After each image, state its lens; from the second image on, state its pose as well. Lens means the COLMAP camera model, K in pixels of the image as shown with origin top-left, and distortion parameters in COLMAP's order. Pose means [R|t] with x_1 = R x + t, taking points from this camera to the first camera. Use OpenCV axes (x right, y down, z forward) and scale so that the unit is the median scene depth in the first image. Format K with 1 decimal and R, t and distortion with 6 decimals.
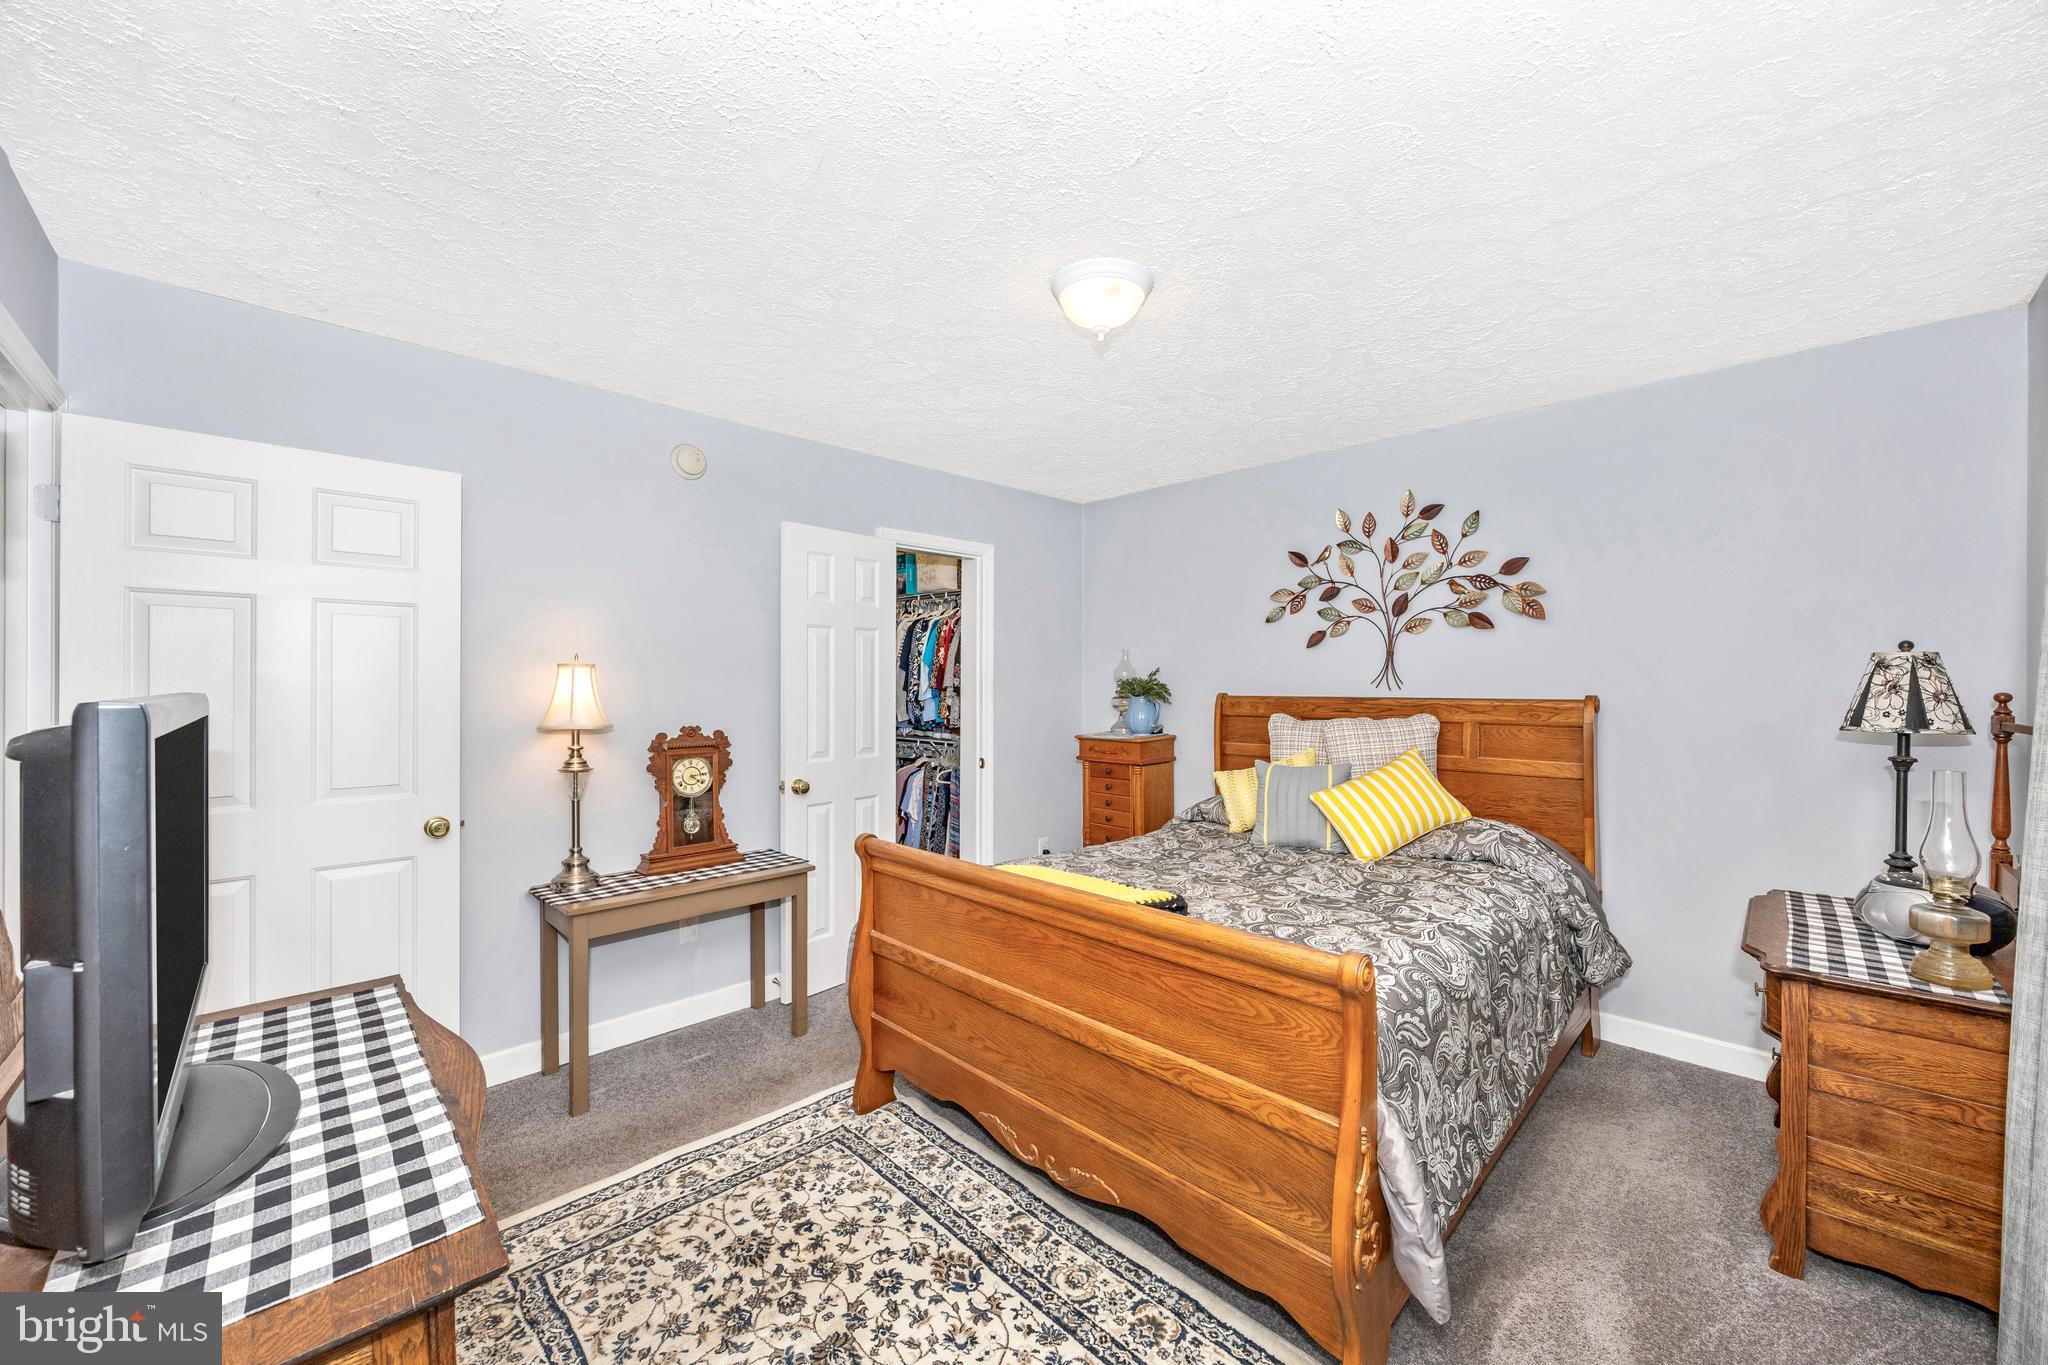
lens RADIAL K [[790.8, 0, 1042.0], [0, 790.8, 680.8], [0, 0, 1]] dist [0.005323, 0.000356]
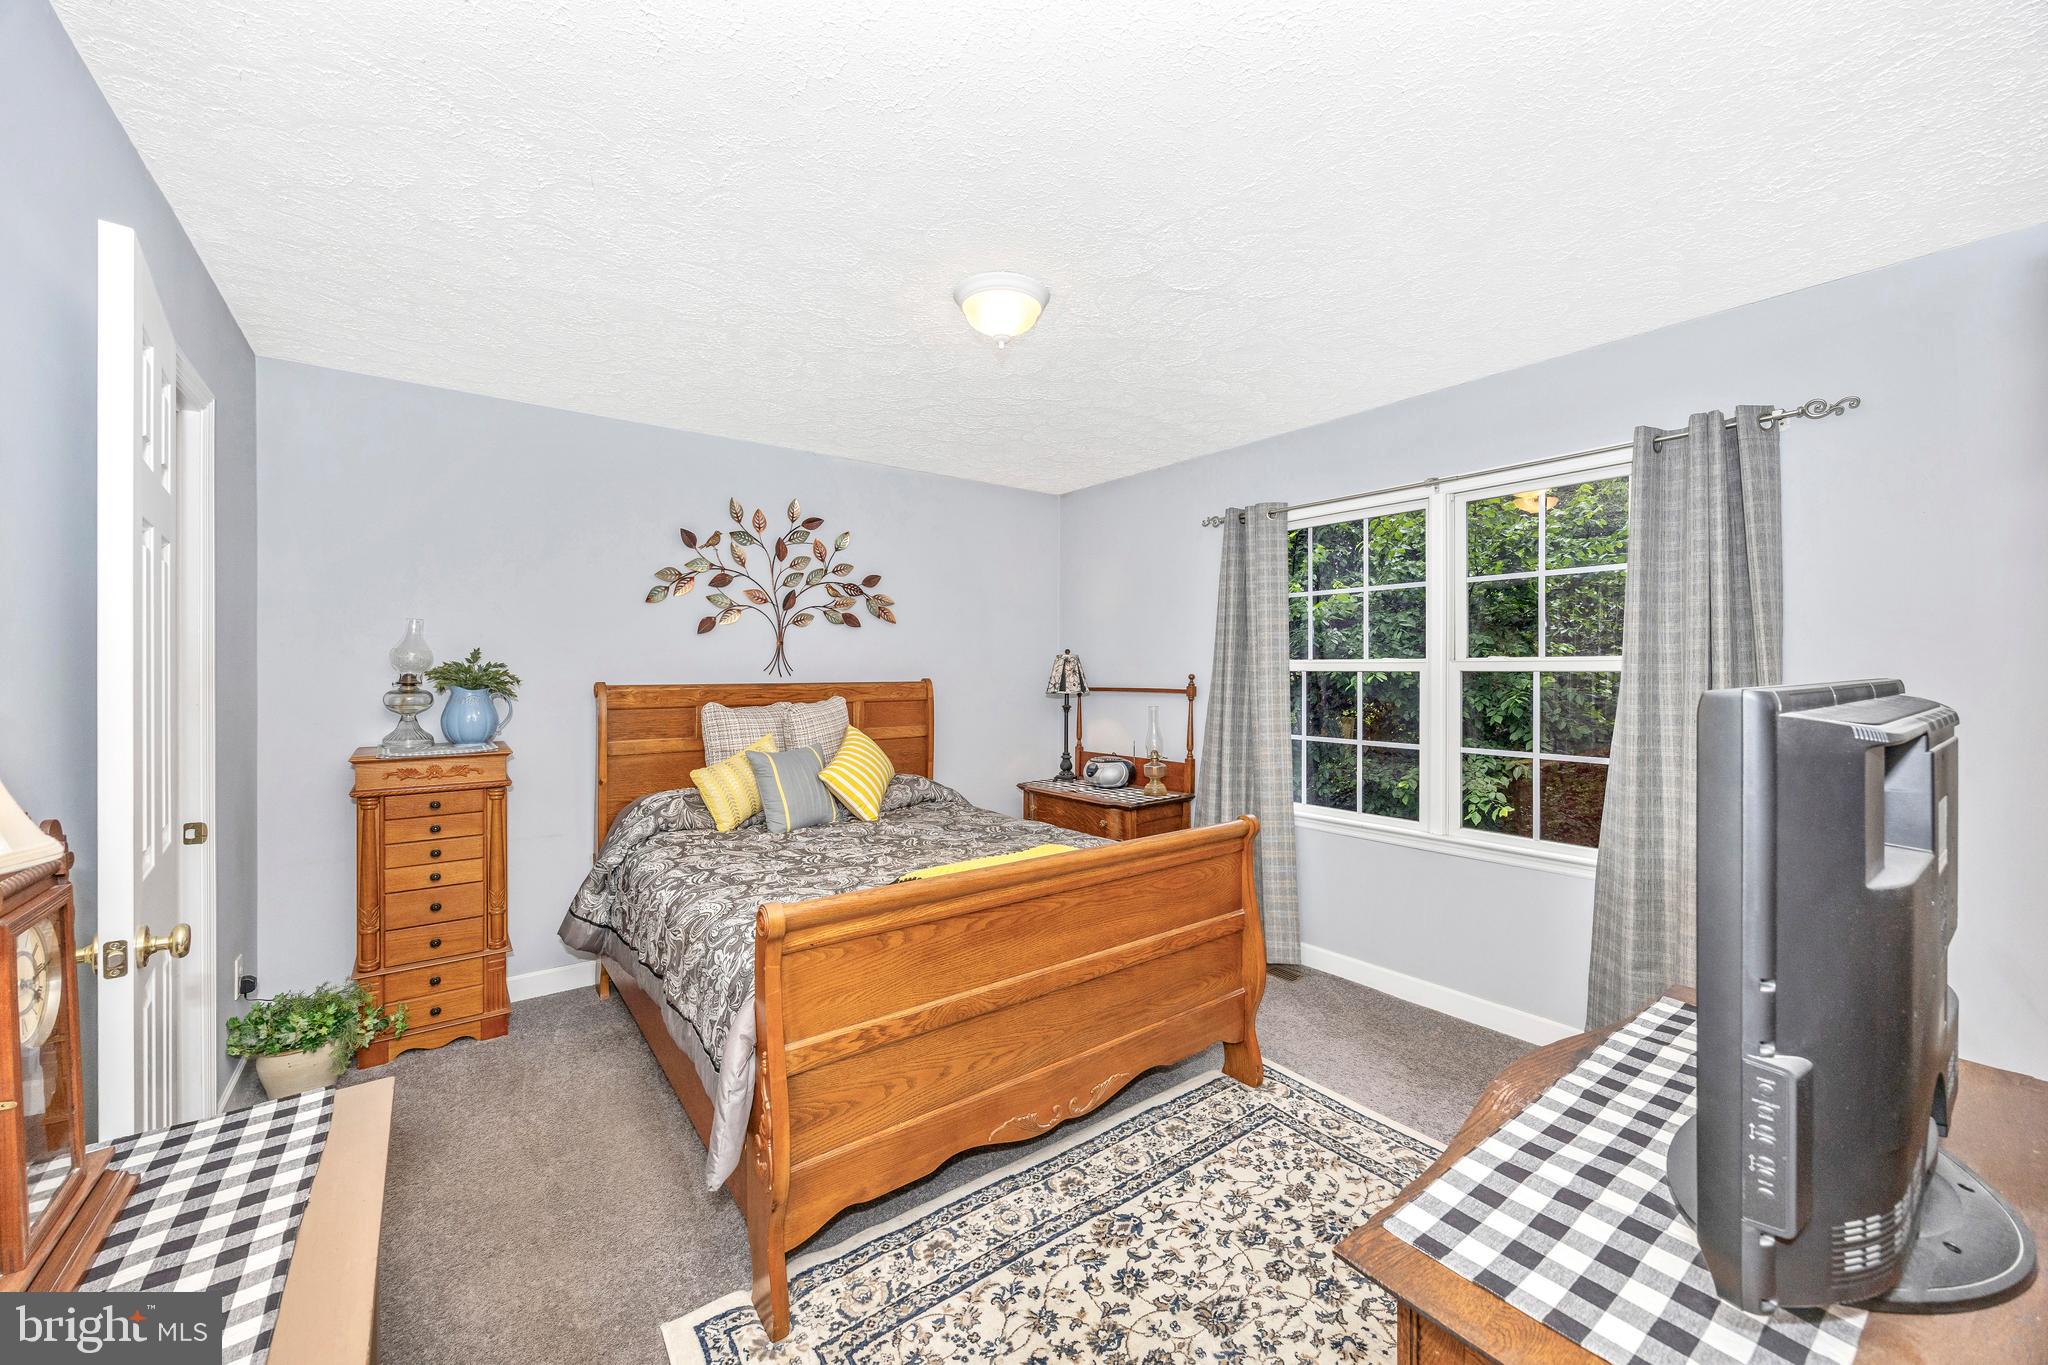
lens RADIAL K [[790.8, 0, 1037.1], [0, 790.8, 673.0], [0, 0, 1]] dist [0.005323, 0.000356]
pose [[0.116637, -0.001705, 0.993173, -0.676915], [-0.001335, 0.999997, 0.001874, 0.004821], [-0.993174, -0.001544, 0.116634, 0.575597]]
